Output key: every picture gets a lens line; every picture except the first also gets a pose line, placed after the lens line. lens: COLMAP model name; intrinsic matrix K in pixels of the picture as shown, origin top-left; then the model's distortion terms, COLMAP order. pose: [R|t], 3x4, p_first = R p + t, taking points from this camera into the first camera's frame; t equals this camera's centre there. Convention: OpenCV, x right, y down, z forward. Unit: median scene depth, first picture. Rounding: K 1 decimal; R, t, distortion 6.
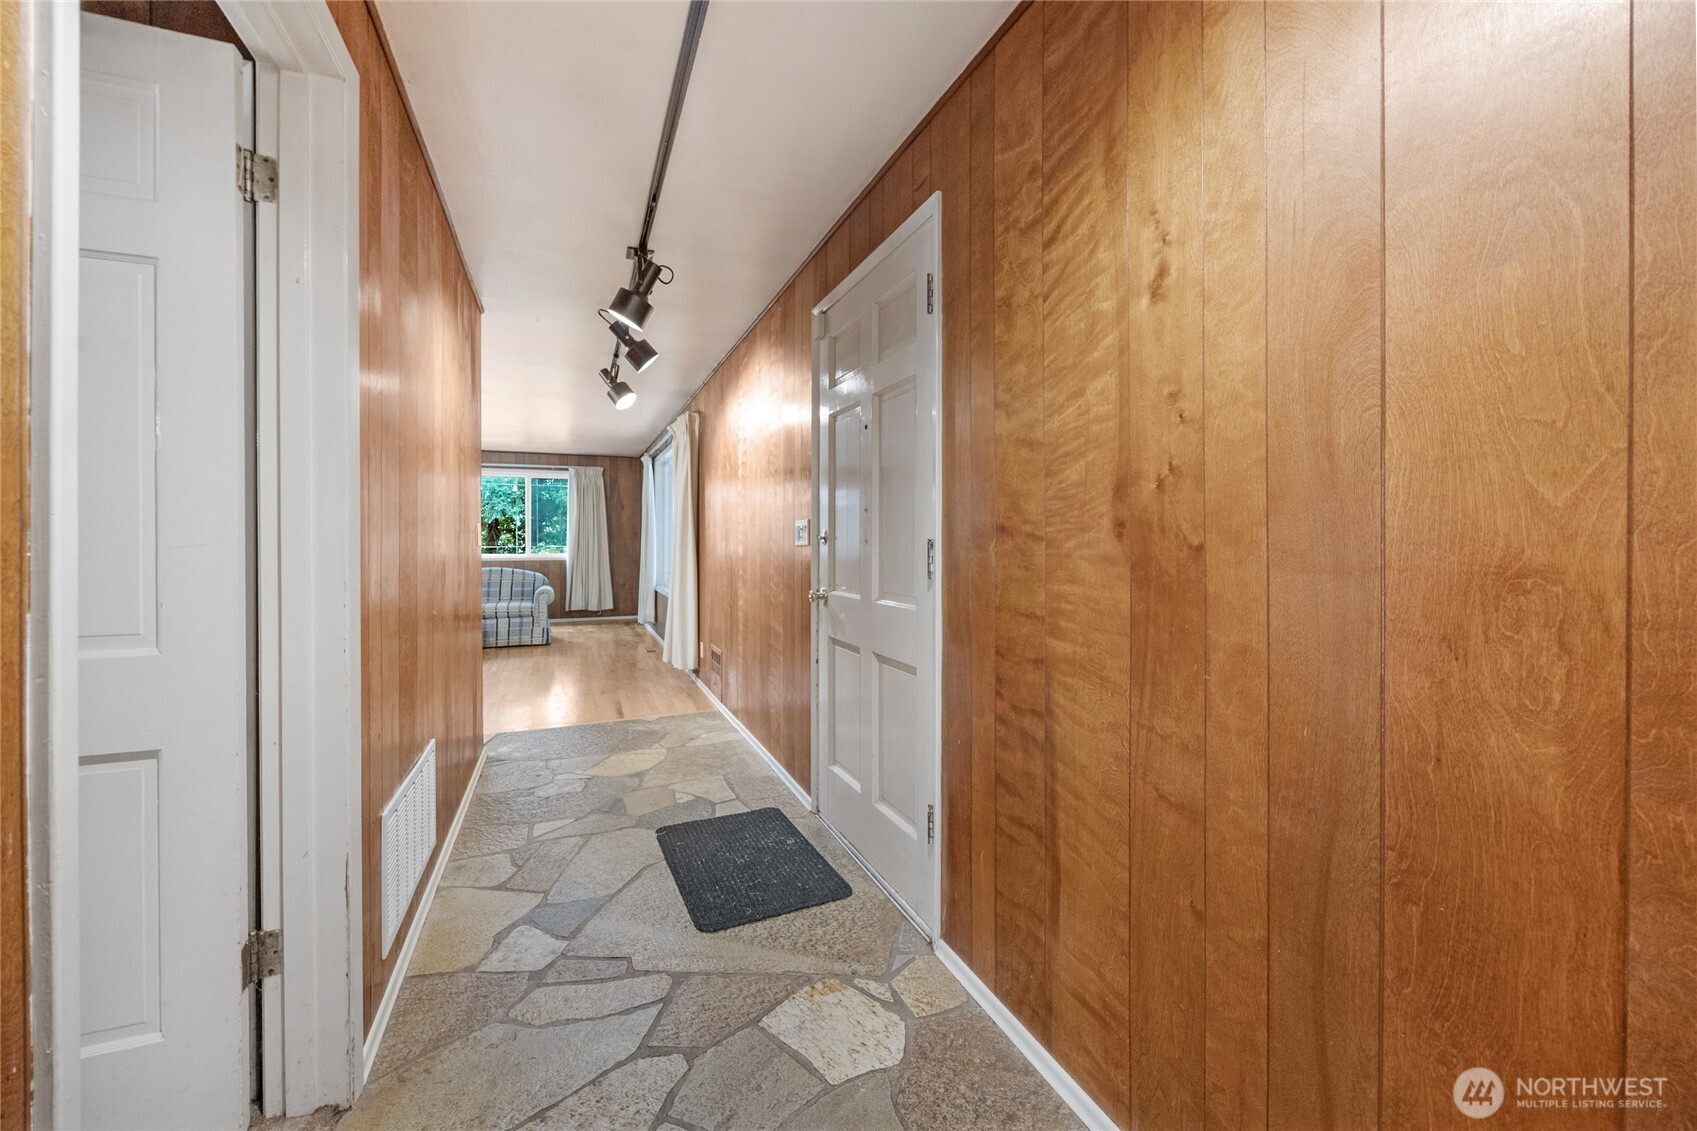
lens RADIAL K [[674.6, 0, 854.1], [0, 674.6, 552.5], [0, 0, 1]] dist [-0.003447, -0.000335]
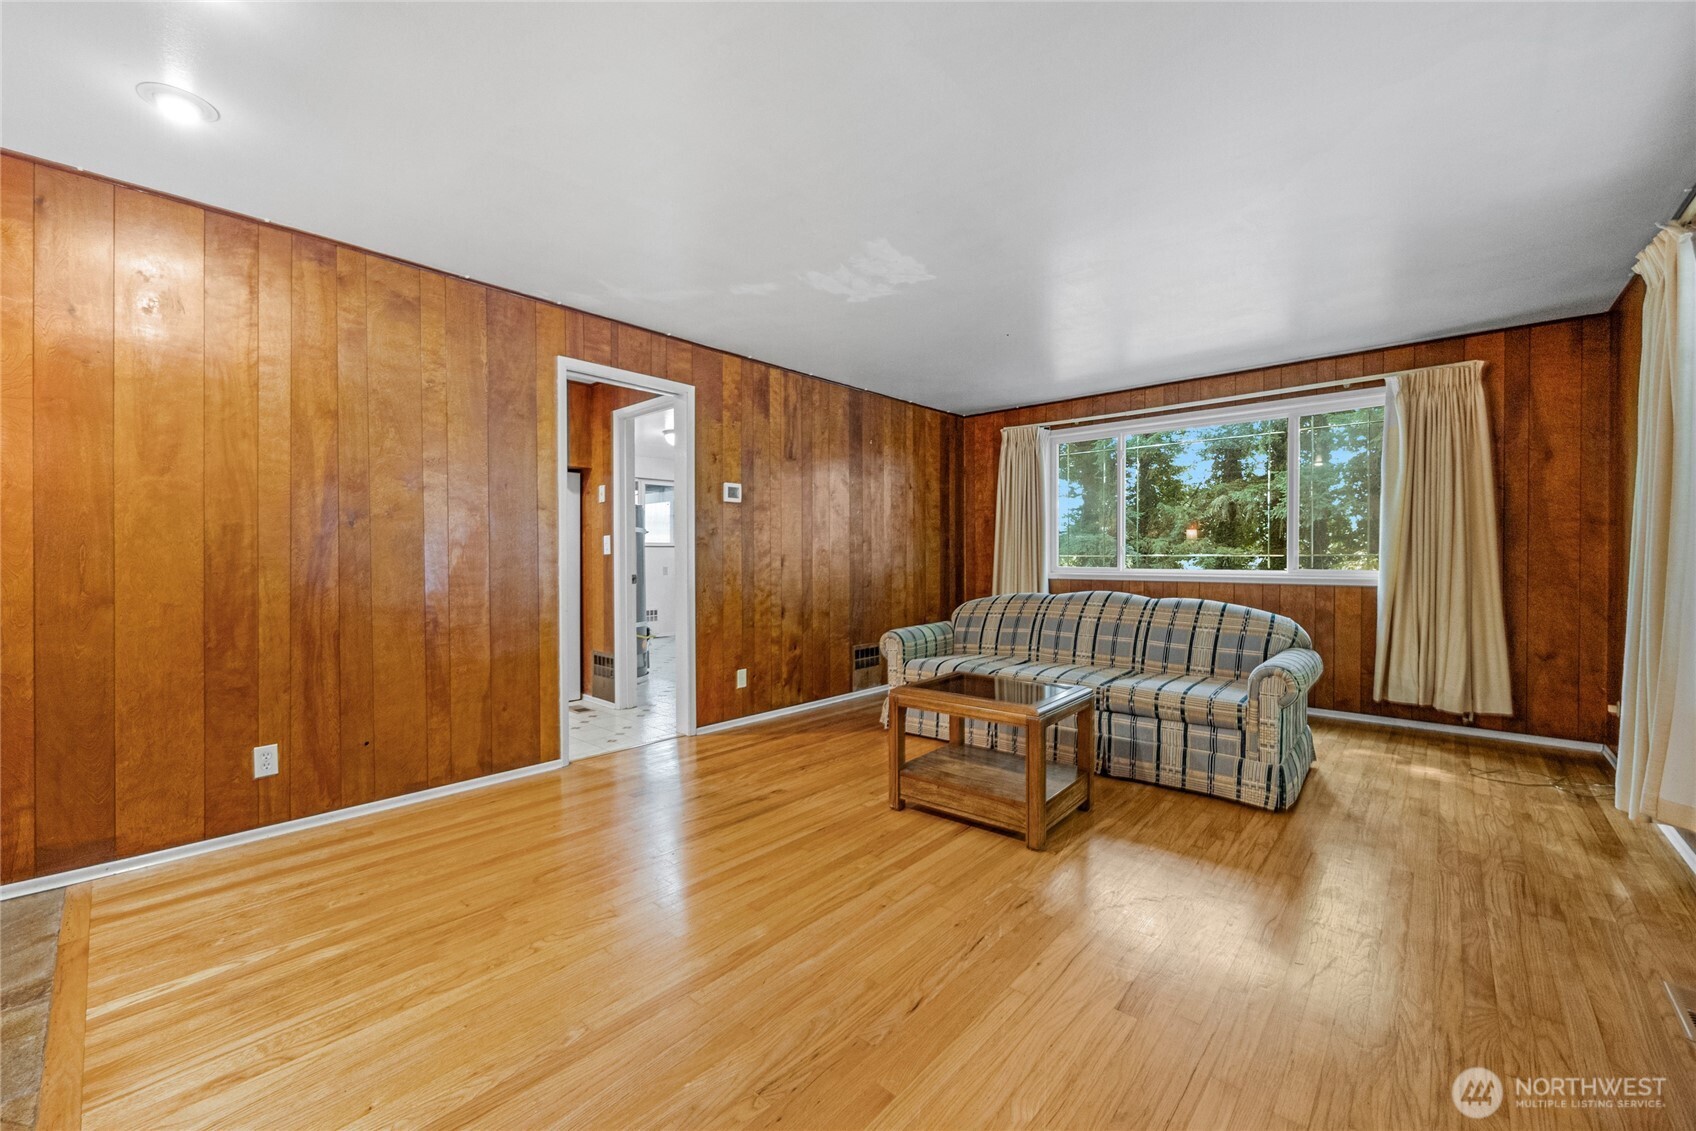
lens RADIAL K [[674.2, 0, 855.8], [0, 674.2, 565.4], [0, 0, 1]] dist [-0.003447, -0.000335]
pose [[0.433105, 0.010696, -0.901280, -0.174674], [-0.009368, 0.999929, 0.007365, -0.002519], [0.901295, 0.005253, 0.433175, 0.495886]]
